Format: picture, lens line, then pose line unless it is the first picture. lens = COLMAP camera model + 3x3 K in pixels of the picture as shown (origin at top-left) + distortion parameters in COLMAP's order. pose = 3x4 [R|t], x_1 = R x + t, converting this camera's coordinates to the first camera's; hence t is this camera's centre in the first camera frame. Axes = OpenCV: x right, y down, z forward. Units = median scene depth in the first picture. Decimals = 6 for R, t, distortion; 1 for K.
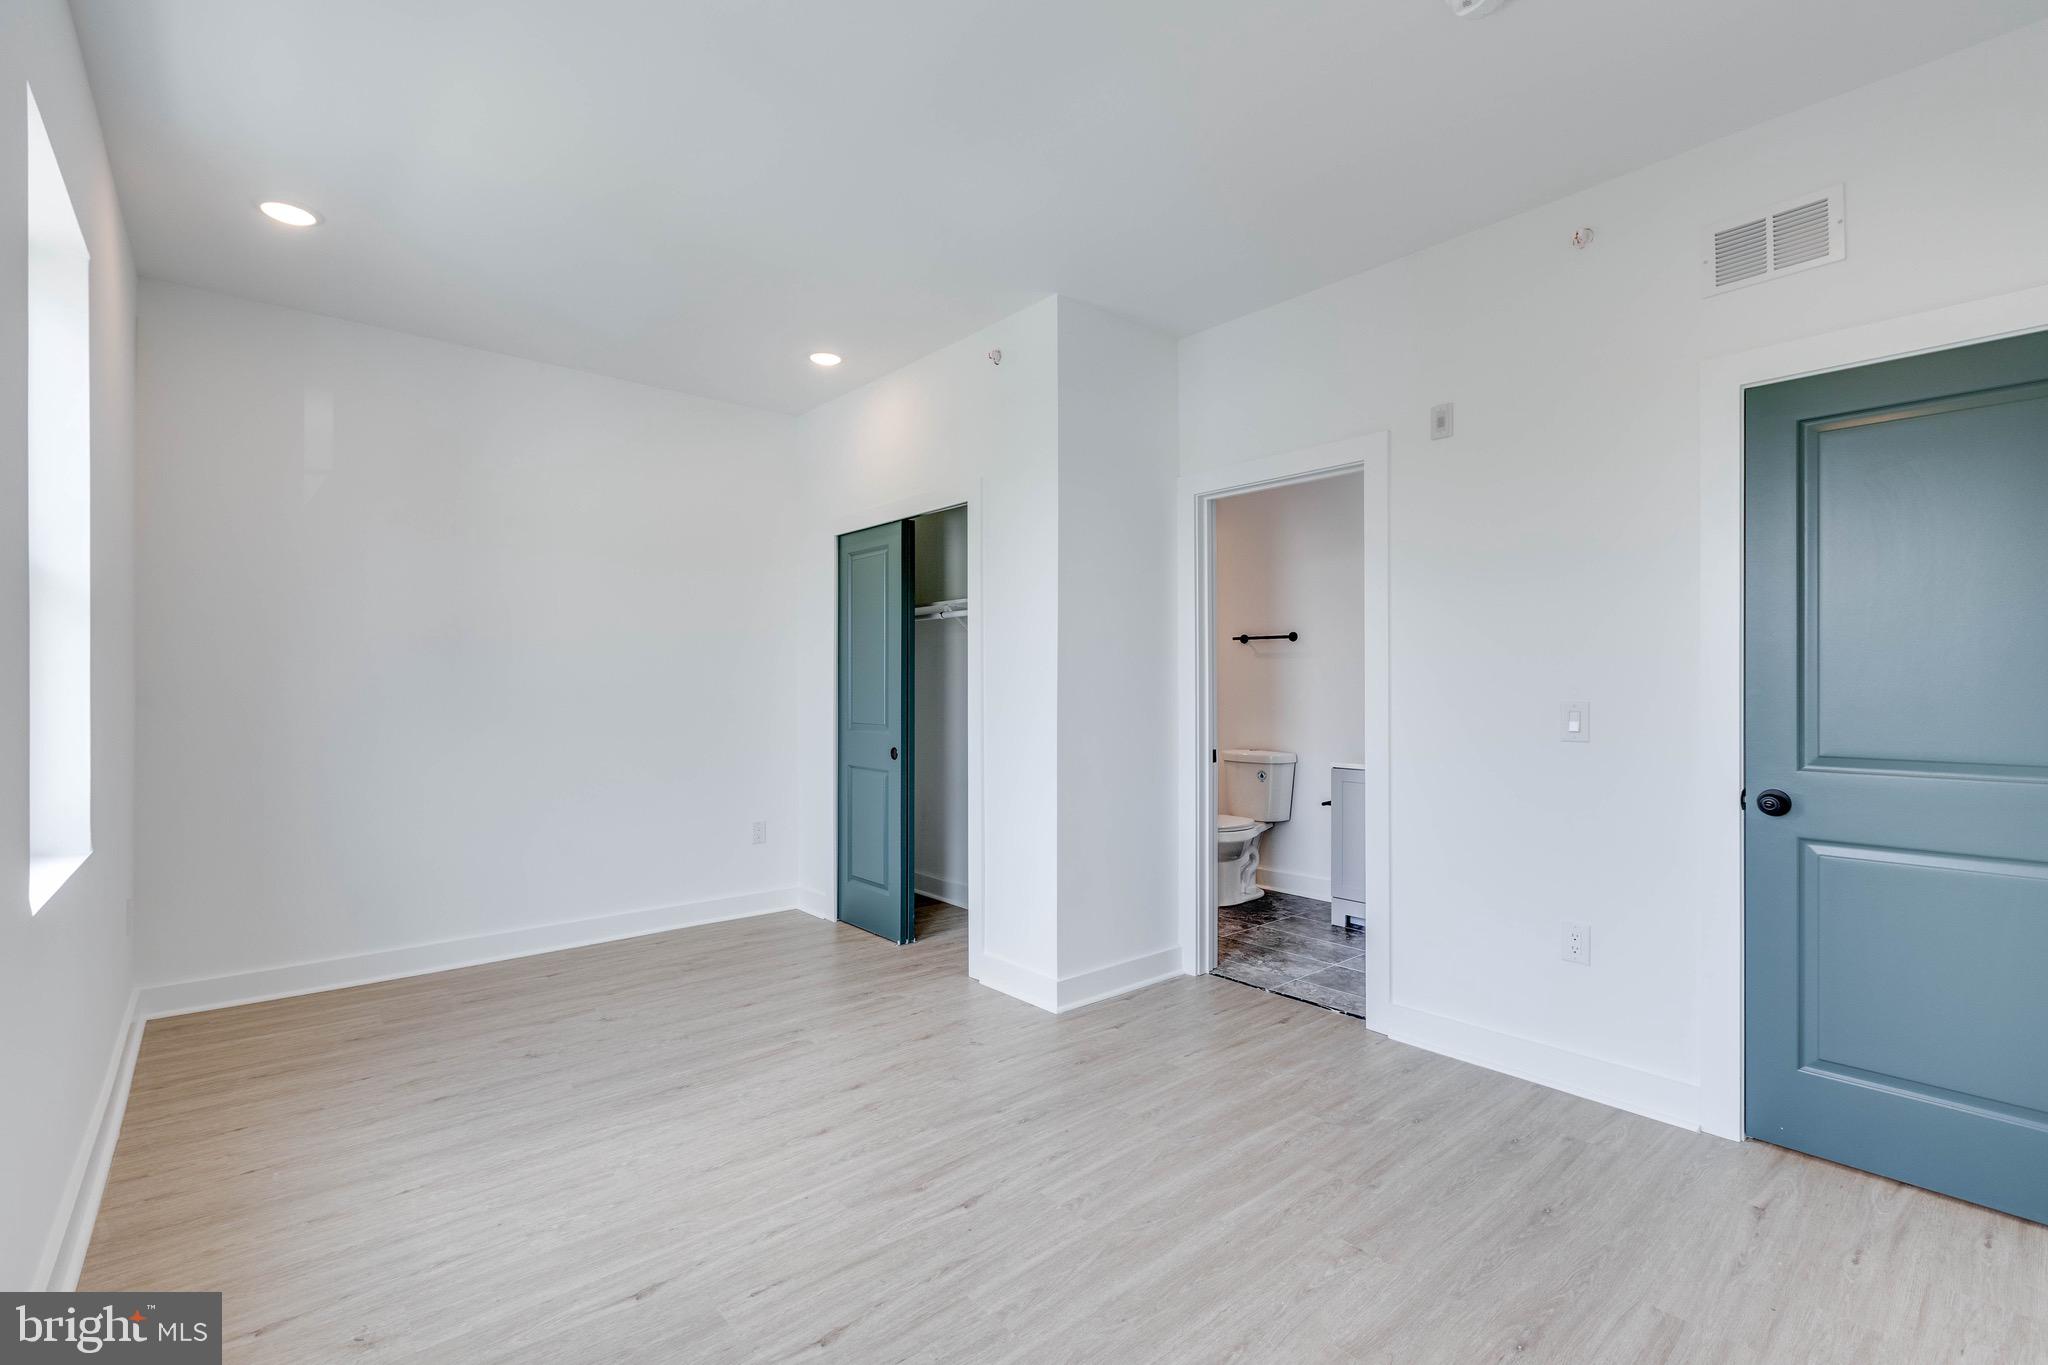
lens RADIAL K [[913.8, 0, 1024.0], [0, 913.8, 682.5], [0, 0, 1]] dist [0.003336, 0.000287]
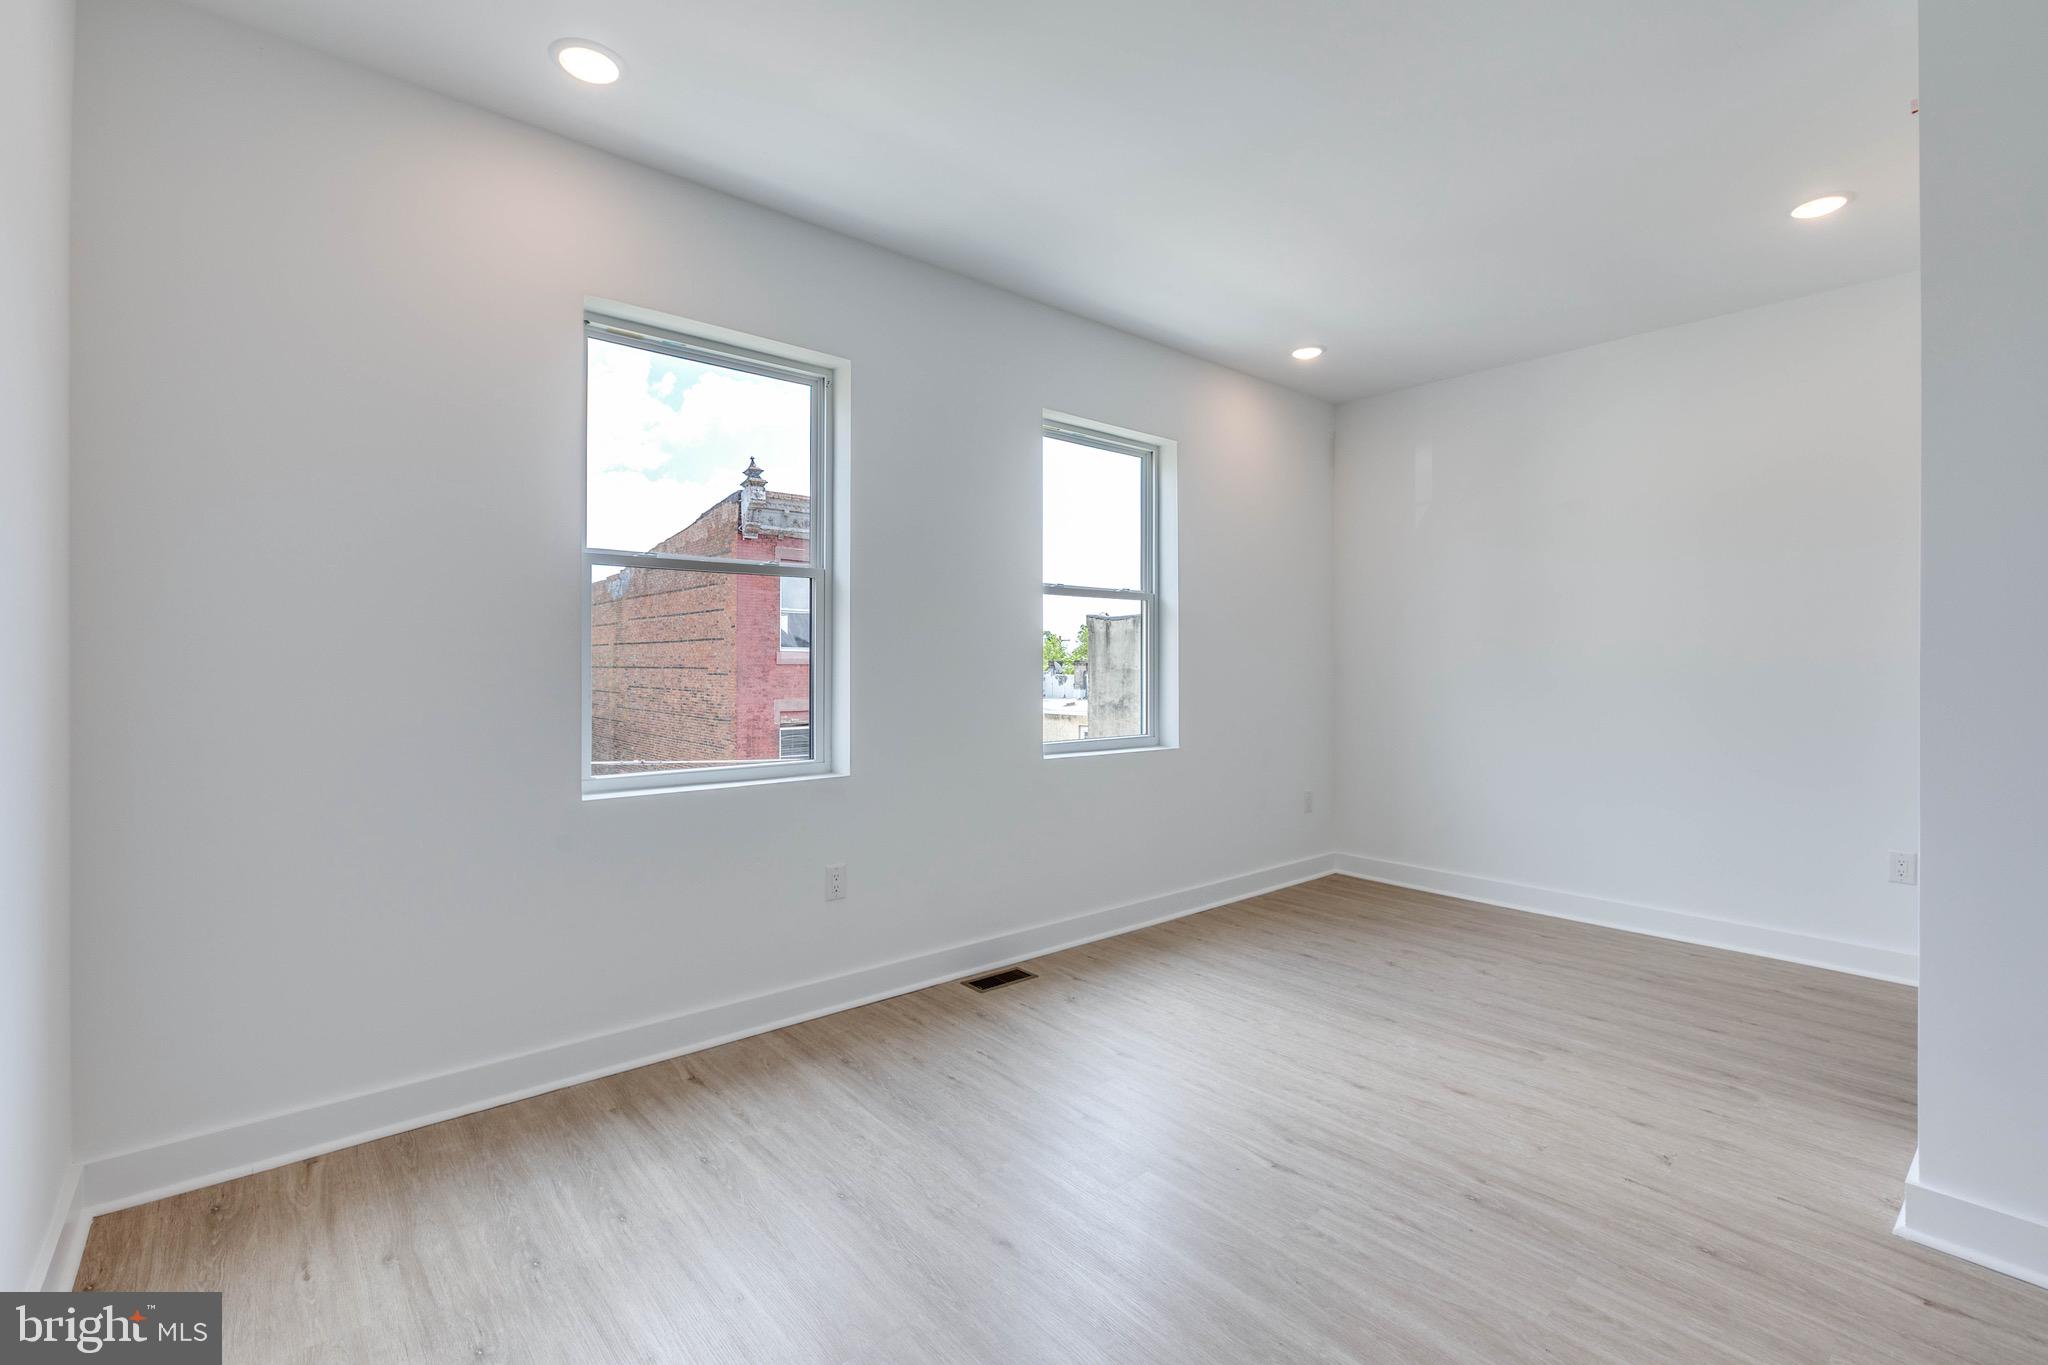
lens RADIAL K [[1110.3, 0, 1173.9], [0, 1110.3, 672.4], [0, 0, 1]] dist [-0.001008, -0.000969]
pose [[-0.007832, 0.007831, -0.999939, 0.894597], [0.003417, 0.999964, 0.007804, 0.003482], [0.999963, -0.003356, -0.007858, 0.676978]]
